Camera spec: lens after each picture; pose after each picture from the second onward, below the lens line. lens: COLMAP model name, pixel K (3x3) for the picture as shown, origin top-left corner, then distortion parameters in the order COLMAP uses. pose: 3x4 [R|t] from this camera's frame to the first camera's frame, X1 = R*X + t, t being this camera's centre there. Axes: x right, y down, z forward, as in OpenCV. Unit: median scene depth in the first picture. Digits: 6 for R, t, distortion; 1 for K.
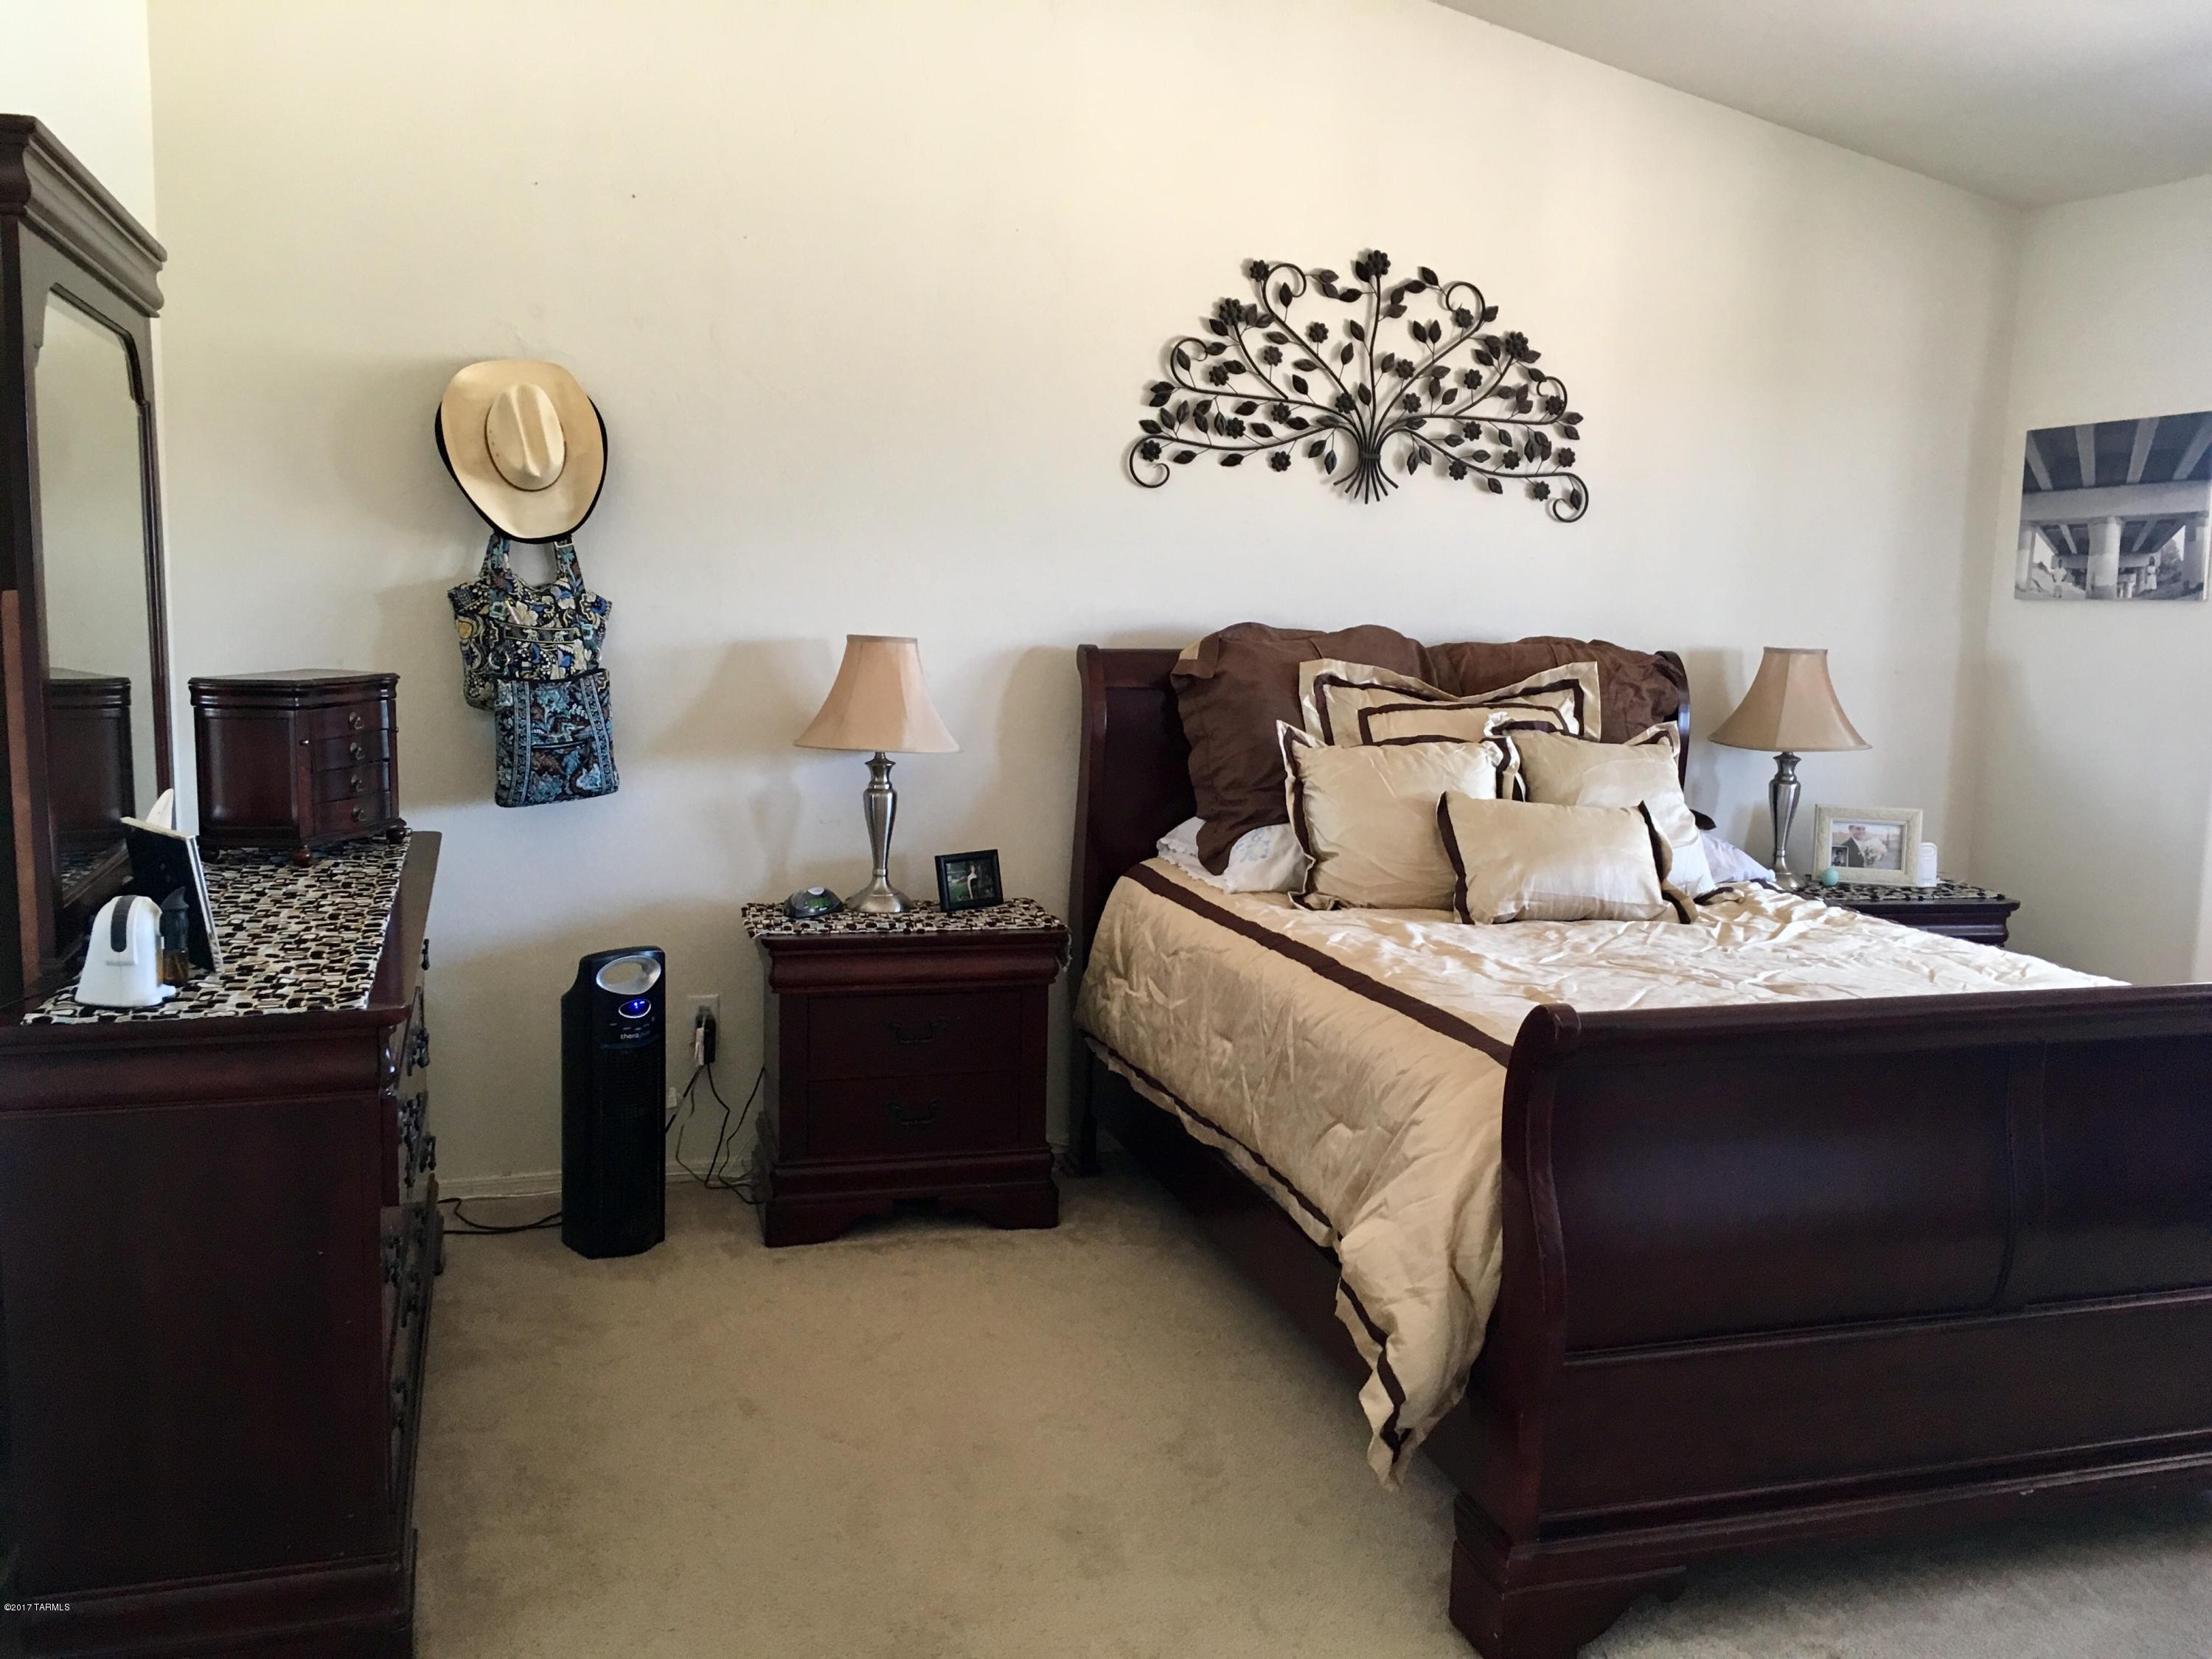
lens RADIAL K [[1866.4, 0, 1107.1], [0, 1866.4, 829.3], [0, 0, 1]] dist [0.003888, 0.000925]
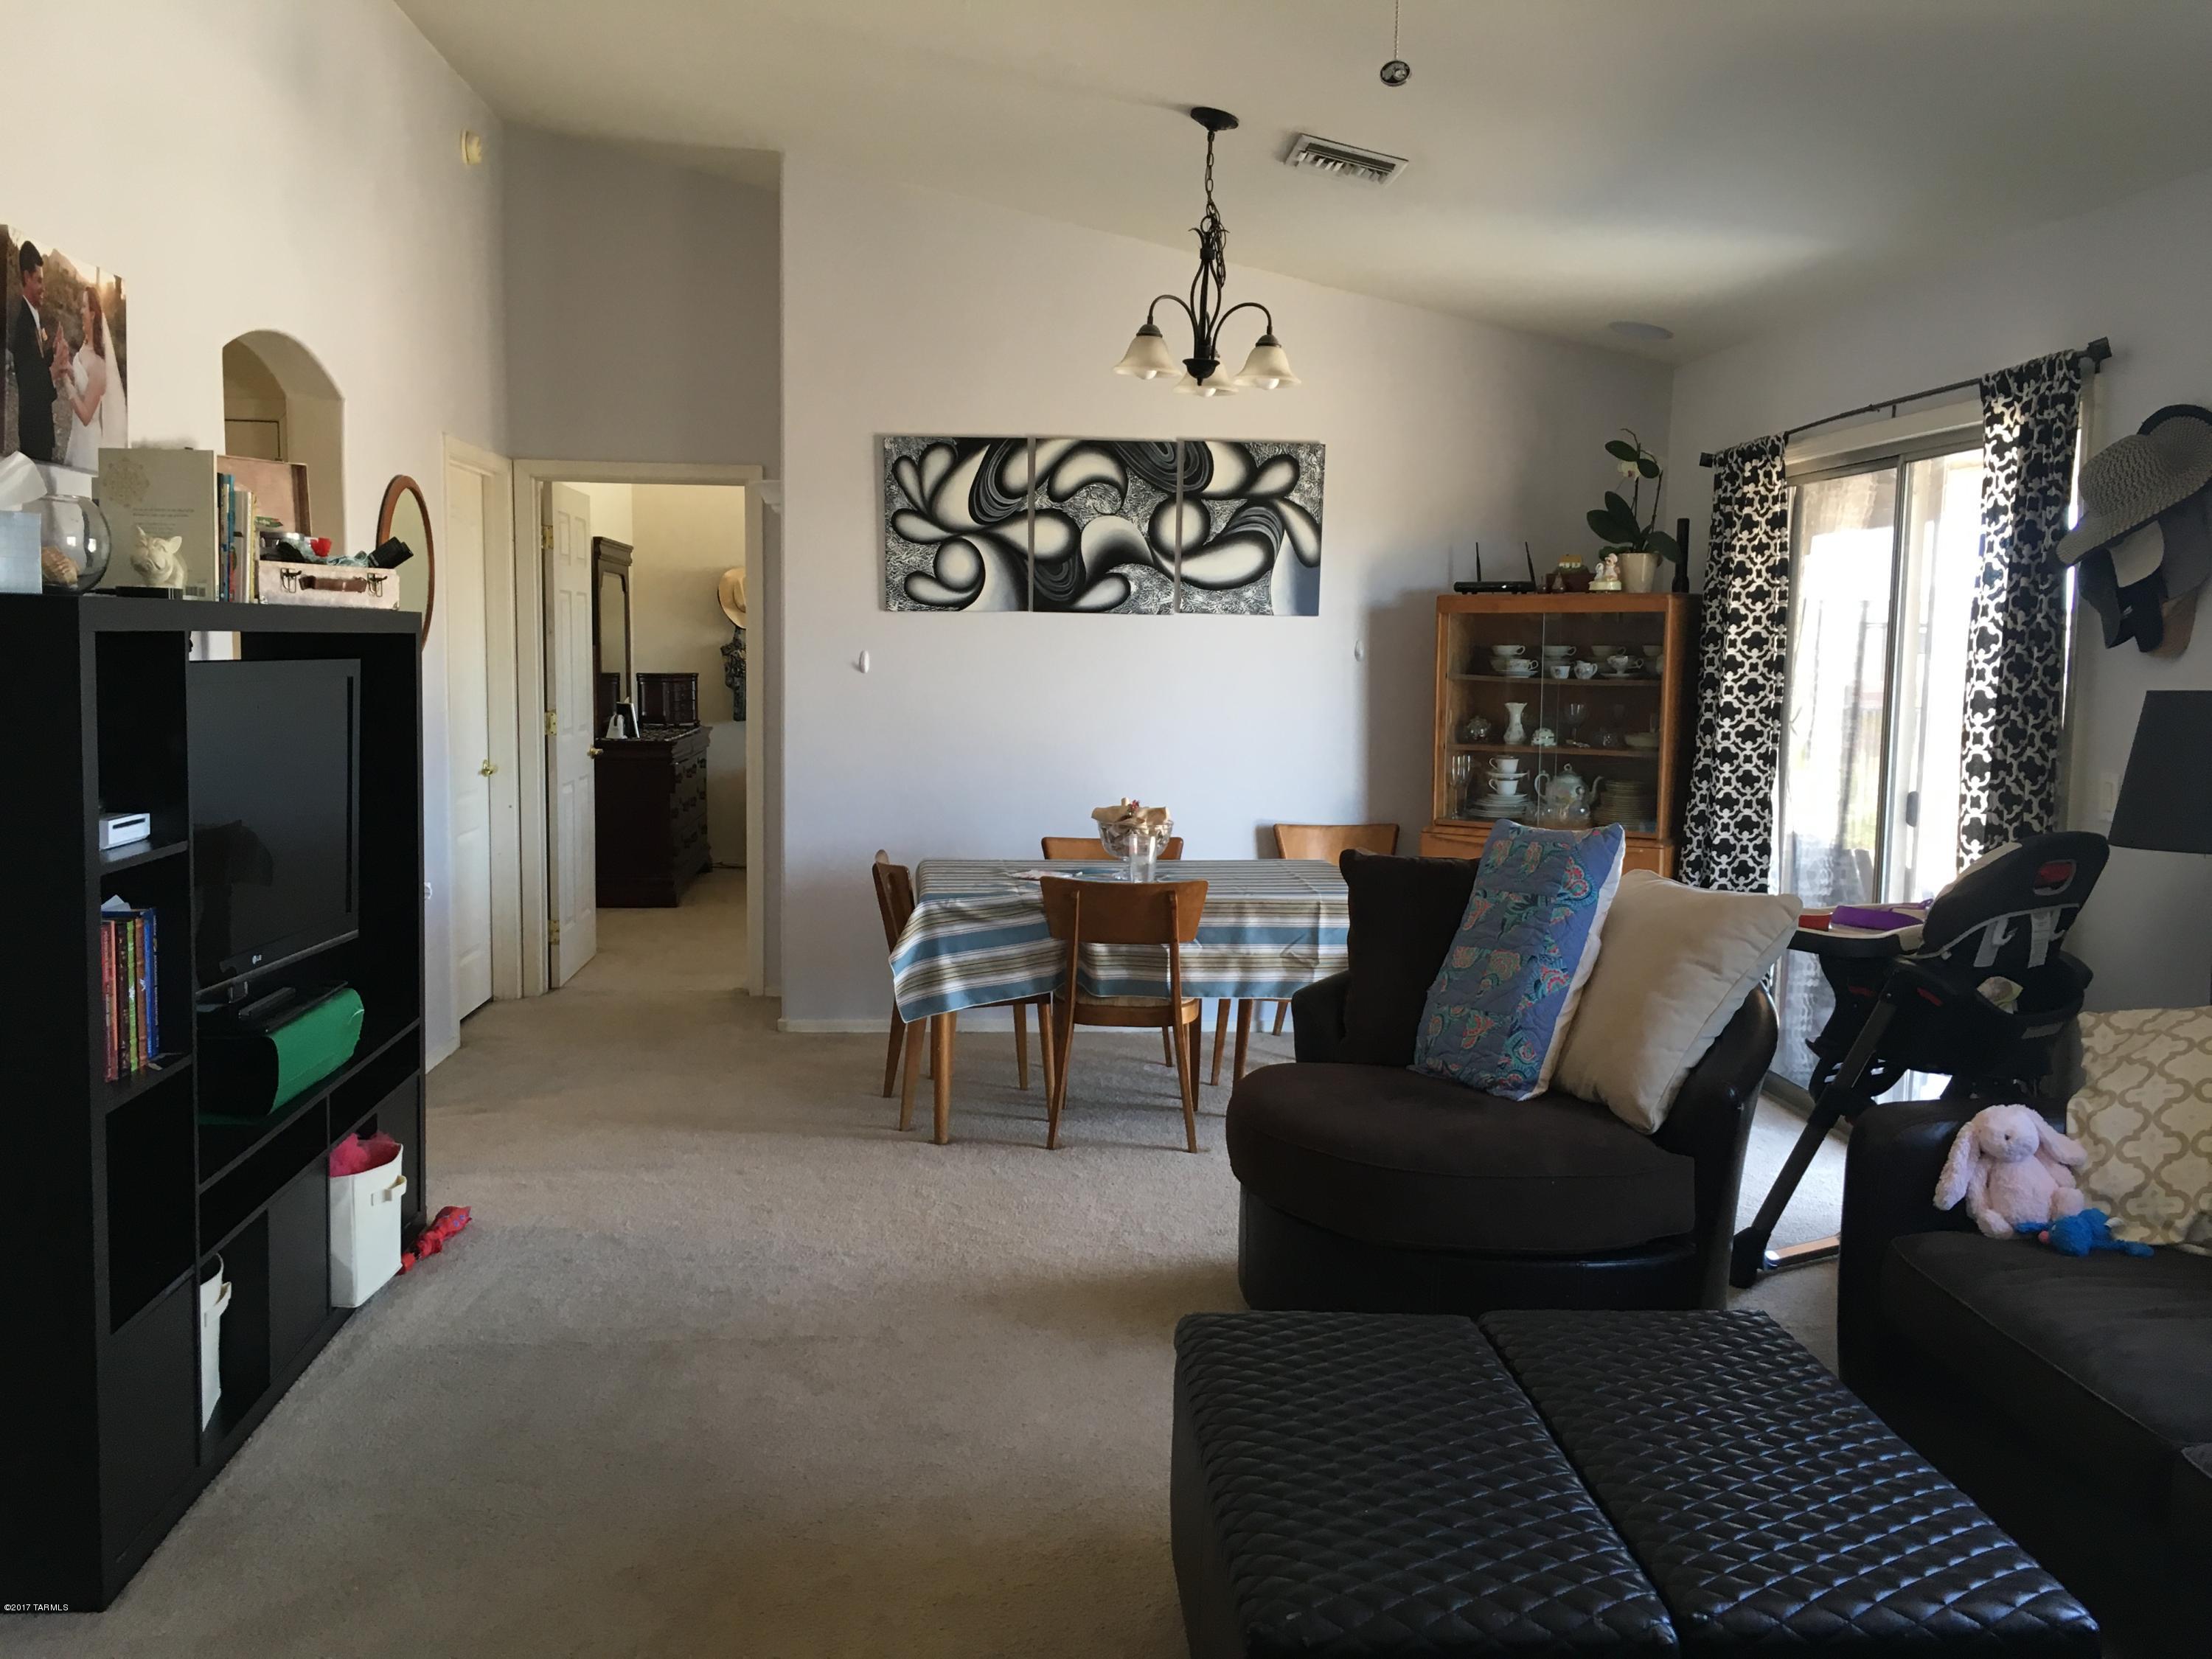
lens RADIAL K [[1866.4, 0, 1103.3], [0, 1866.4, 828.3], [0, 0, 1]] dist [0.003888, 0.000925]
pose [[0.973953, 0.014061, -0.226312, 0.968936], [-0.023797, 0.998902, -0.040349, 0.280450], [0.225496, 0.044684, 0.973219, -1.834111]]
